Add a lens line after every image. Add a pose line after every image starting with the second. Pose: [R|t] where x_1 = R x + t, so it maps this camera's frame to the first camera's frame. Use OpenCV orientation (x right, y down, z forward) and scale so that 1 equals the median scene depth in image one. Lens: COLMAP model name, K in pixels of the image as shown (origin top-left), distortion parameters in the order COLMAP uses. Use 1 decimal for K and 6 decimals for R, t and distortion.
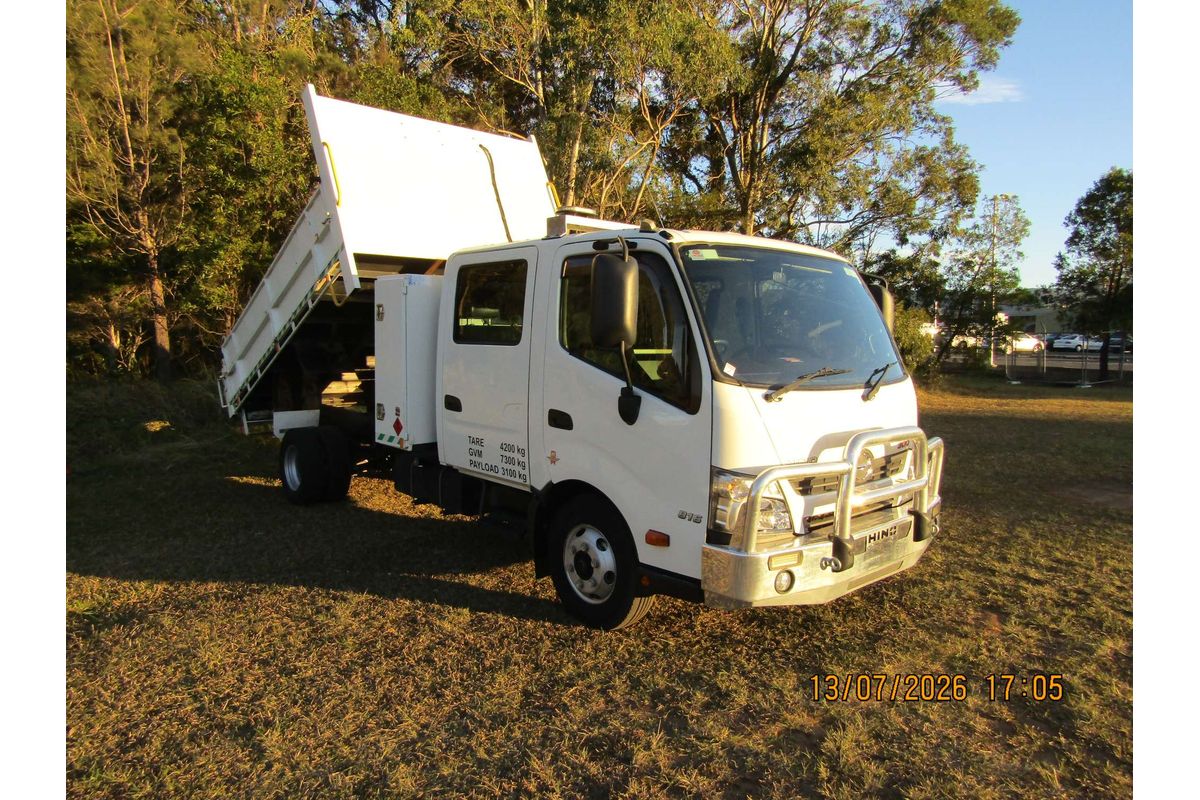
lens RADIAL K [[762.2, 0, 603.0], [0, 762.2, 393.4], [0, 0, 1]] dist [-0.009370, 0.002517]
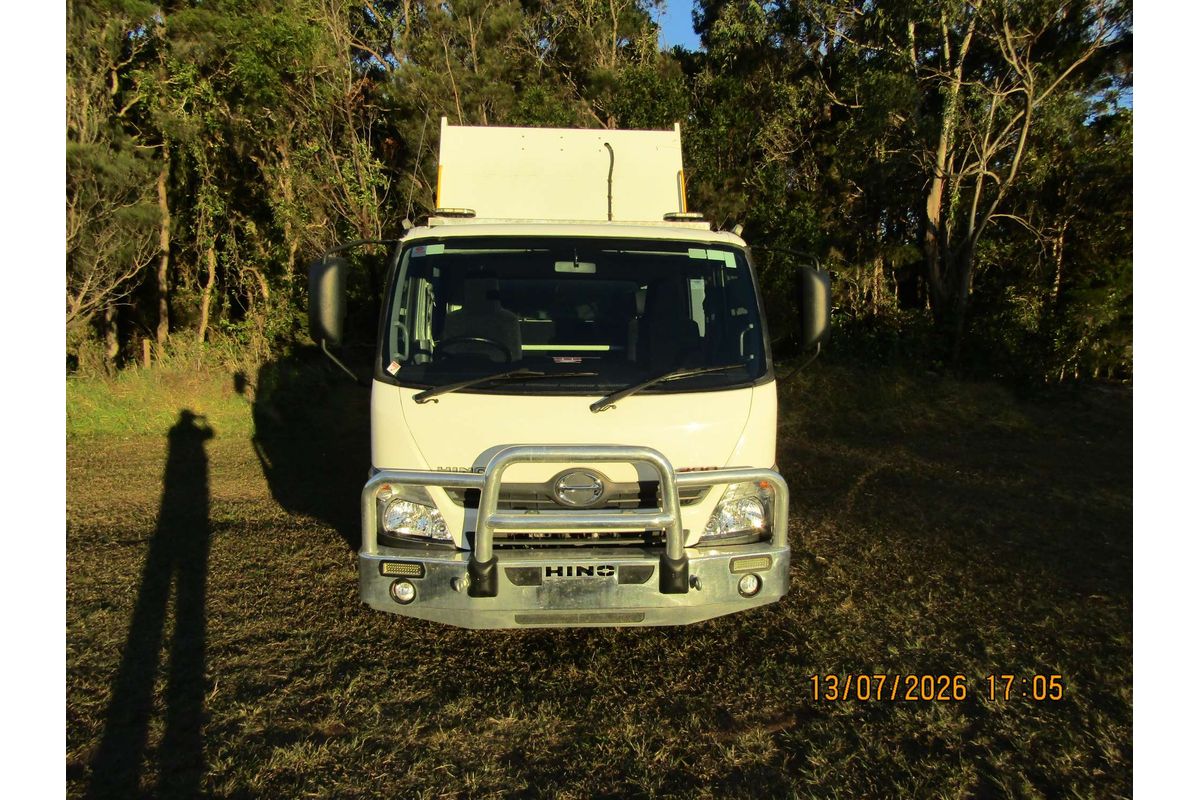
lens RADIAL K [[762.2, 0, 609.0], [0, 762.2, 396.5], [0, 0, 1]] dist [-0.009370, 0.002517]
pose [[0.778163, 0.053245, -0.625801, 0.833073], [-0.042181, 0.998581, 0.032511, -0.031494], [0.626644, 0.001099, 0.779305, 0.339993]]
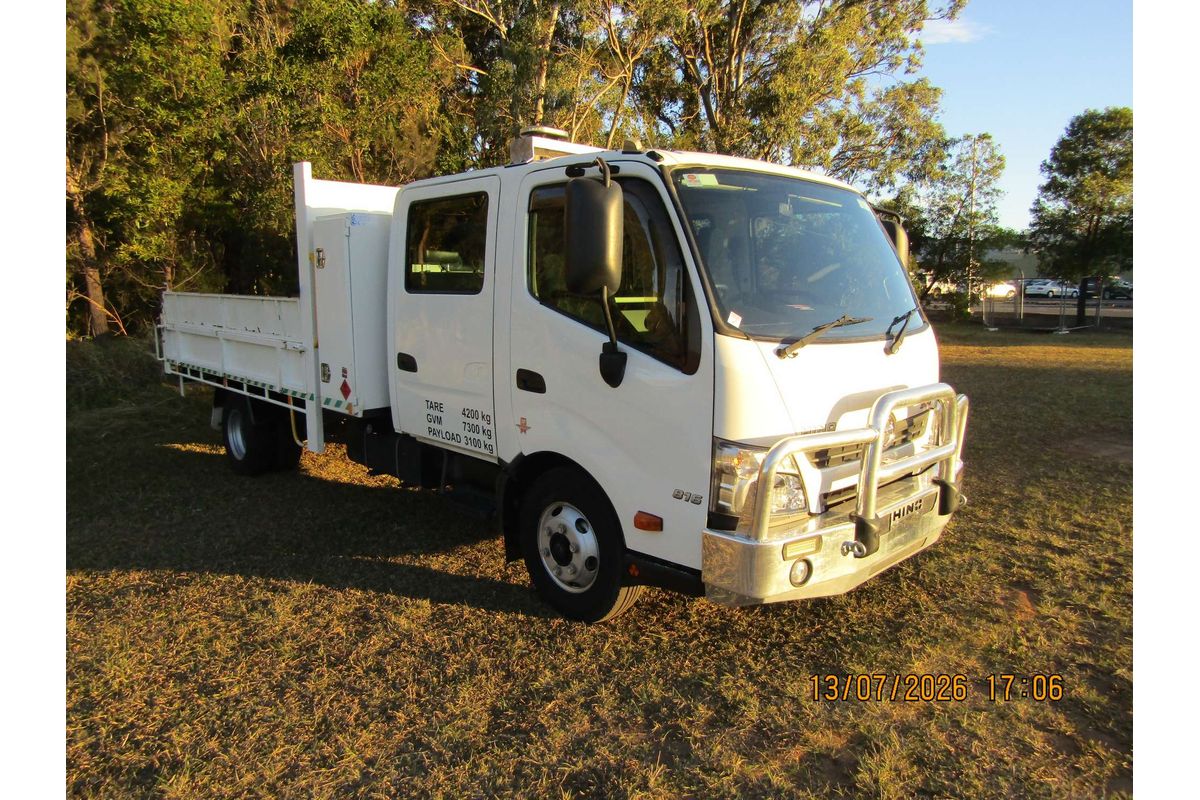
lens RADIAL K [[762.2, 0, 601.5], [0, 762.2, 396.0], [0, 0, 1]] dist [-0.009370, 0.002517]
pose [[0.999369, -0.015335, 0.032034, -0.004598], [0.013164, 0.997671, 0.066927, -0.004997], [-0.032986, -0.066463, 0.997243, 0.147562]]
